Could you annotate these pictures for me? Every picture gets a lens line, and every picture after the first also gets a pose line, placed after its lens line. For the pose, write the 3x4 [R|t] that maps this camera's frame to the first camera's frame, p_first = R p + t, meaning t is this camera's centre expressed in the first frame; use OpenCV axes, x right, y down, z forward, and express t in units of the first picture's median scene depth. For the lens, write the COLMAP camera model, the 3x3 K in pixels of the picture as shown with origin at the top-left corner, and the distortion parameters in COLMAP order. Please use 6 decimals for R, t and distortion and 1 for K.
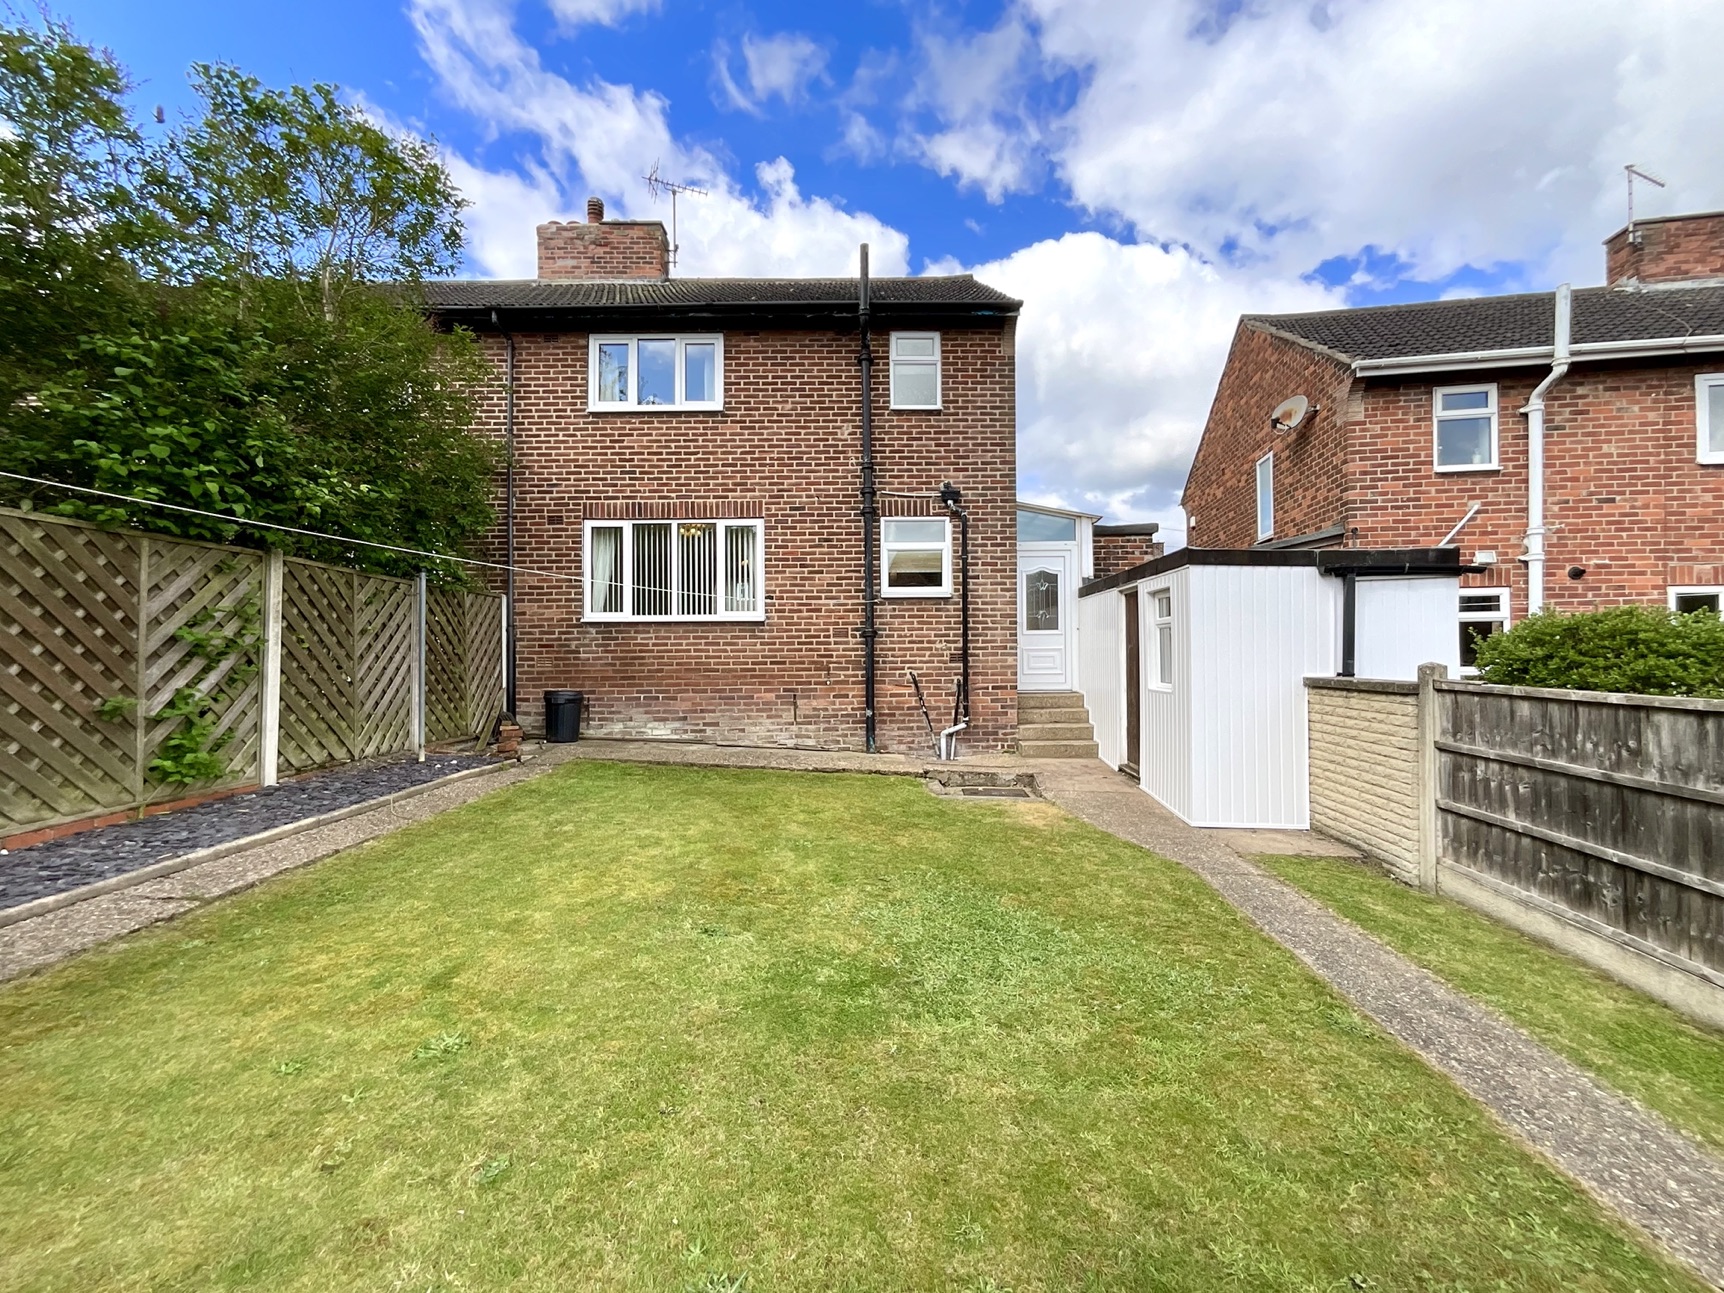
lens RADIAL K [[696.3, 0, 861.9], [0, 696.3, 641.9], [0, 0, 1]] dist [-0.001729, -0.000312]
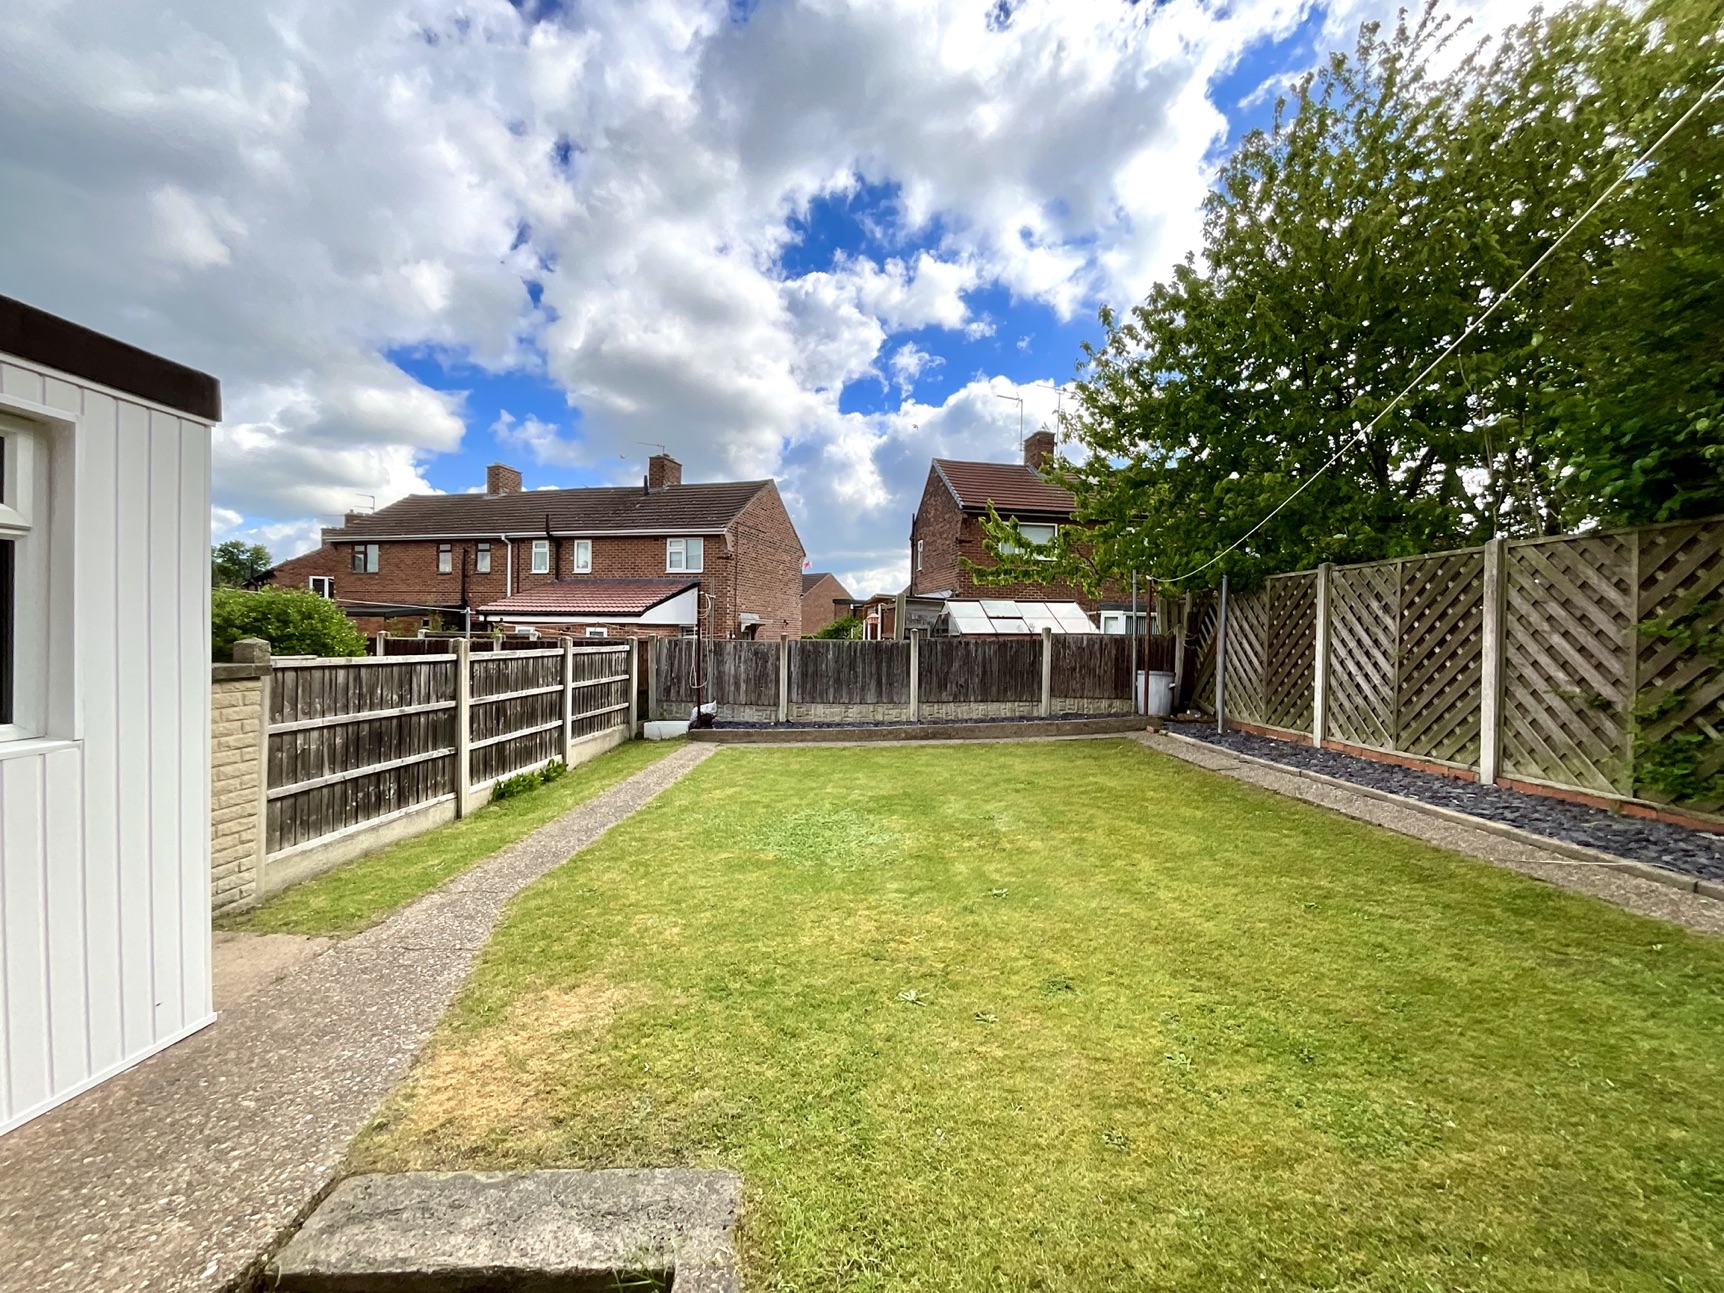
lens RADIAL K [[696.3, 0, 863.2], [0, 696.3, 646.0], [0, 0, 1]] dist [-0.001729, -0.000312]
pose [[-0.998843, -0.006695, -0.047624, 0.128142], [-0.007069, 0.999945, 0.007685, 0.028837], [0.047570, 0.008013, -0.998836, 2.303375]]
